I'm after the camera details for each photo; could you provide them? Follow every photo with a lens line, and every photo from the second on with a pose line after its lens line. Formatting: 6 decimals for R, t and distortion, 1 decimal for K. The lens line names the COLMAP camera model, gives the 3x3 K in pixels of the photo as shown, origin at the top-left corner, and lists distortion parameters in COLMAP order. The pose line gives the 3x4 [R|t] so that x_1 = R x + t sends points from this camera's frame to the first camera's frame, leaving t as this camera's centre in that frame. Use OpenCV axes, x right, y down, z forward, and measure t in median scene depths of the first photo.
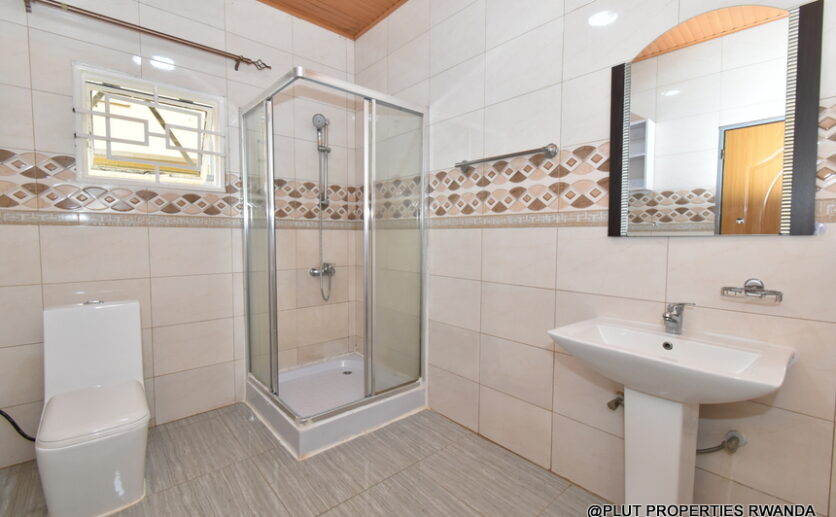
lens RADIAL K [[358.4, 0, 419.1], [0, 358.4, 246.6], [0, 0, 1]] dist [0.133483, -0.000127]
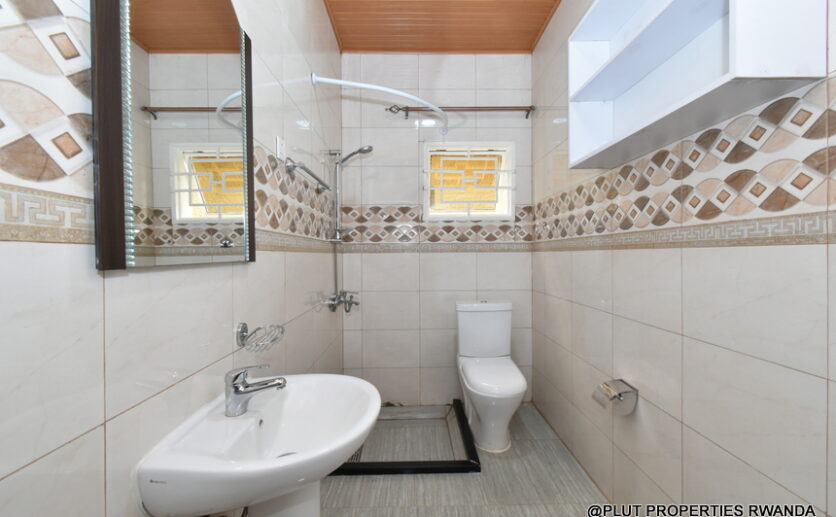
lens RADIAL K [[368.1, 0, 415.7], [0, 368.1, 260.0], [0, 0, 1]] dist [0.002358, -0.000407]
pose [[0.736895, -0.002819, -0.676002, 0.287626], [-0.016764, 0.999608, -0.022443, -0.010953], [0.675800, 0.027870, 0.736558, 0.276021]]
